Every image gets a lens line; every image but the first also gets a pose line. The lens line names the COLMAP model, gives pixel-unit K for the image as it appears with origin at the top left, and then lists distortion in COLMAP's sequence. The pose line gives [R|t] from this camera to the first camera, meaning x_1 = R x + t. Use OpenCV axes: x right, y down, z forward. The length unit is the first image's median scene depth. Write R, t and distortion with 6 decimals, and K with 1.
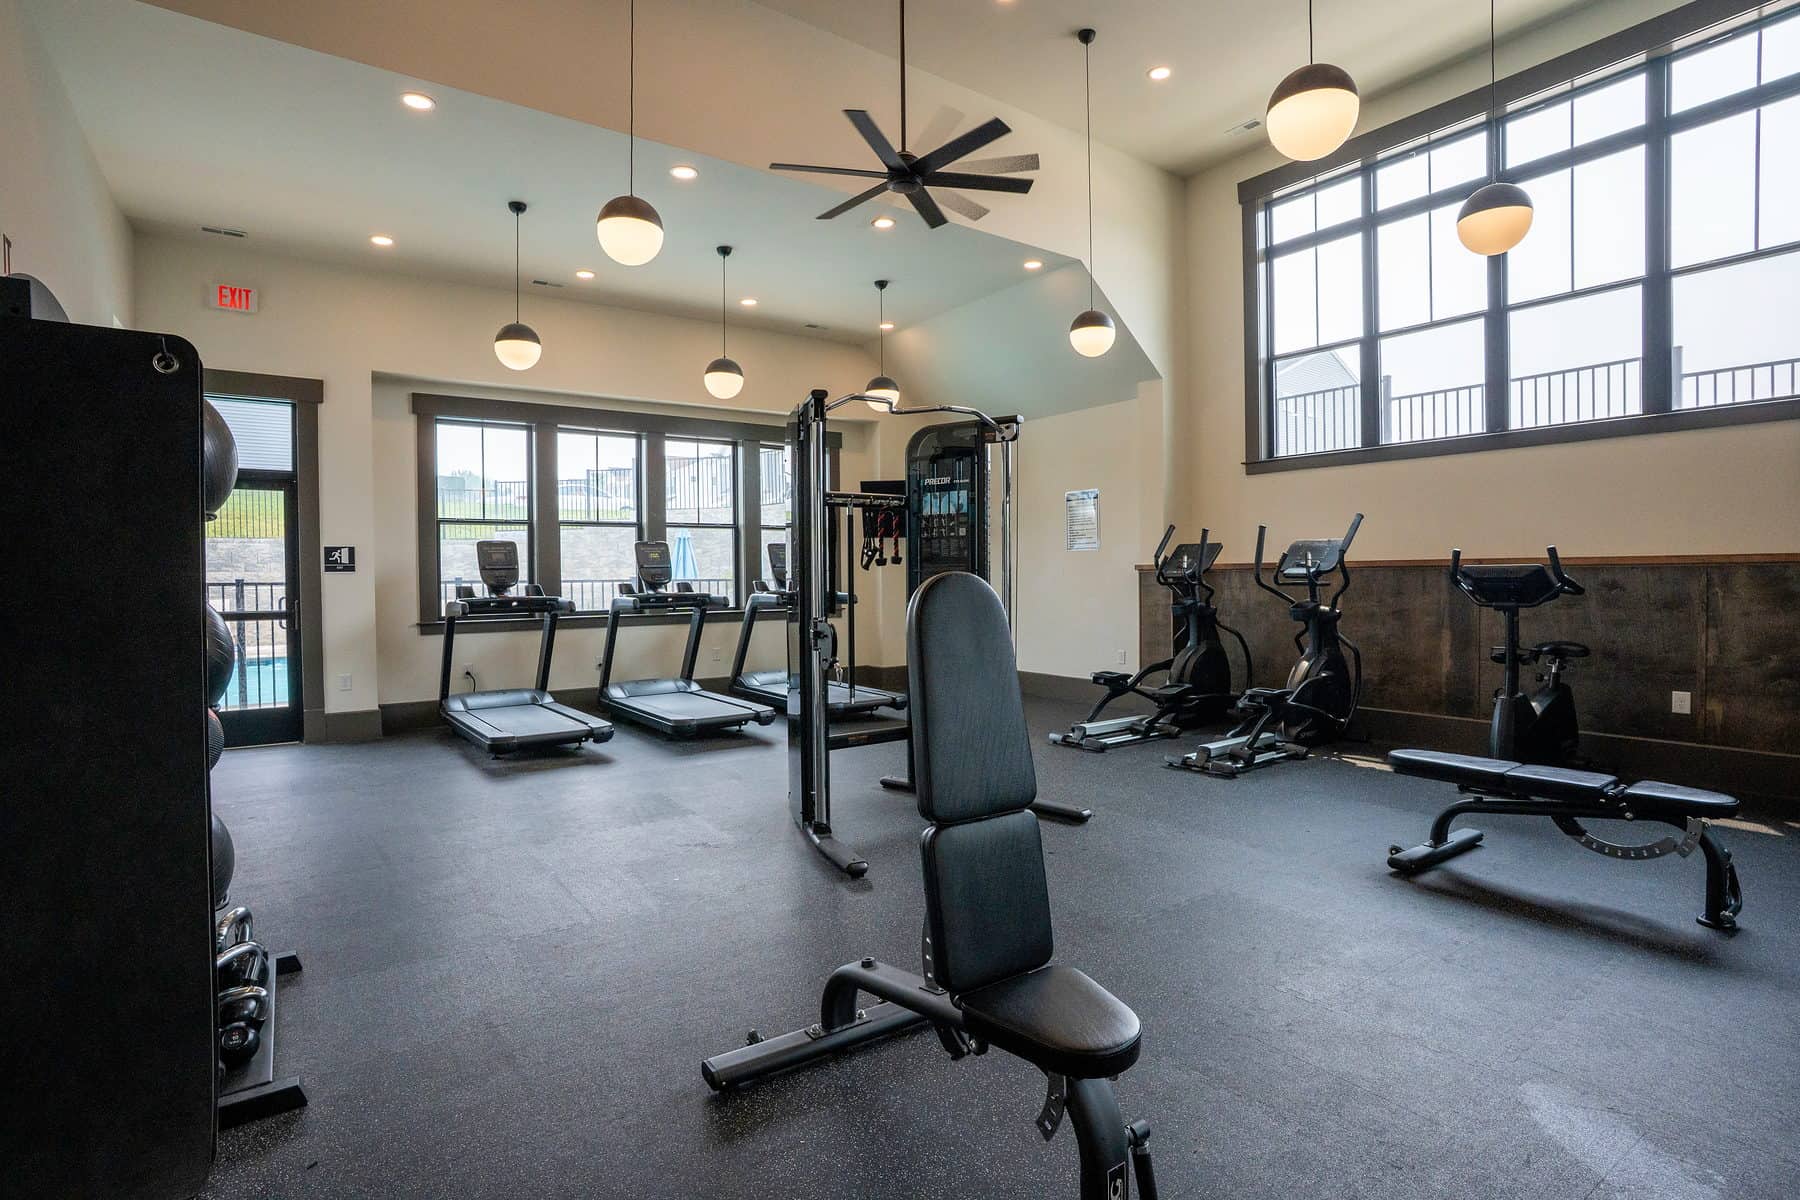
lens RADIAL K [[912.2, 0, 903.9], [0, 912.2, 592.0], [0, 0, 1]] dist [-0.001543, 0.000271]
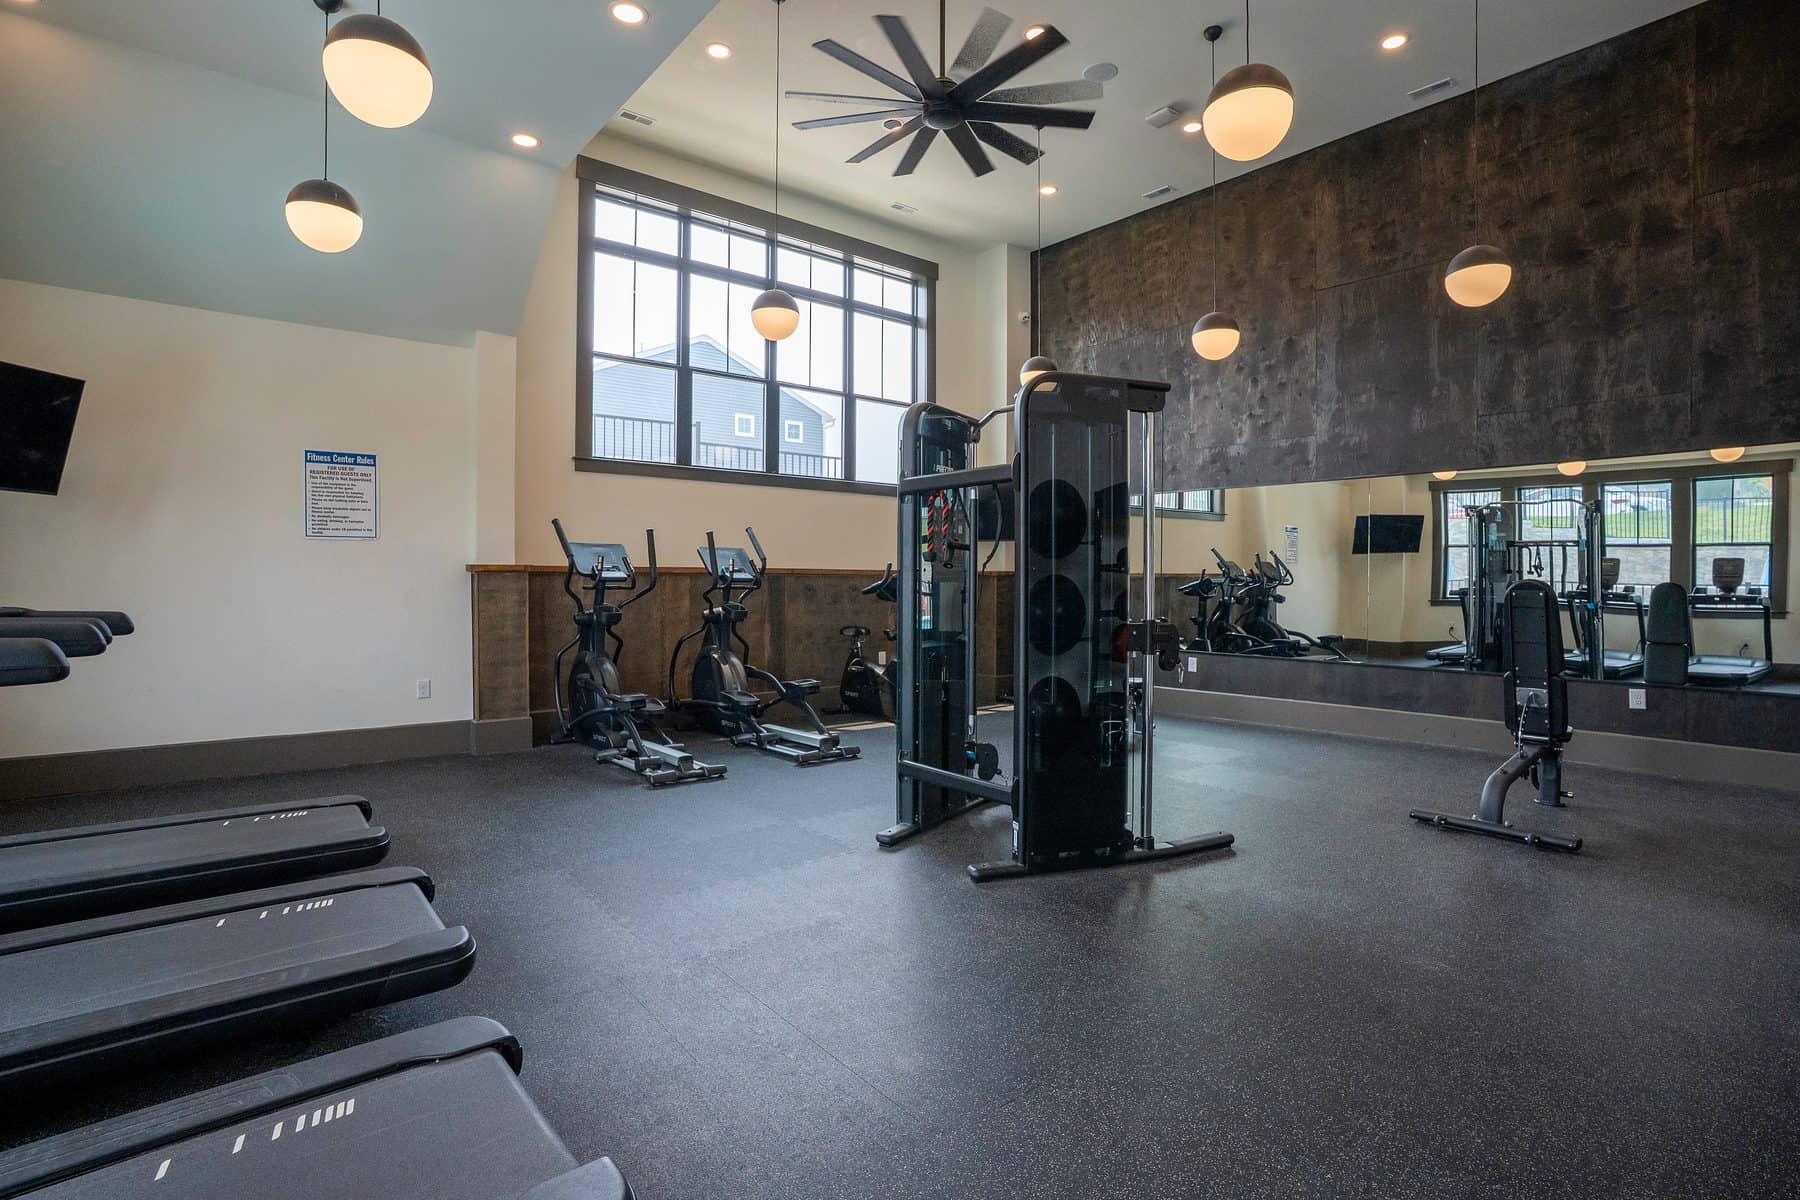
lens RADIAL K [[873.0, 0, 904.8], [0, 873.0, 591.2], [0, 0, 1]] dist [-0.051387, 0.014036]
pose [[-0.044748, -0.006193, 0.998979, -0.625425], [0.012838, 0.999895, 0.006774, -0.009441], [-0.998916, 0.013128, -0.044664, 0.862219]]
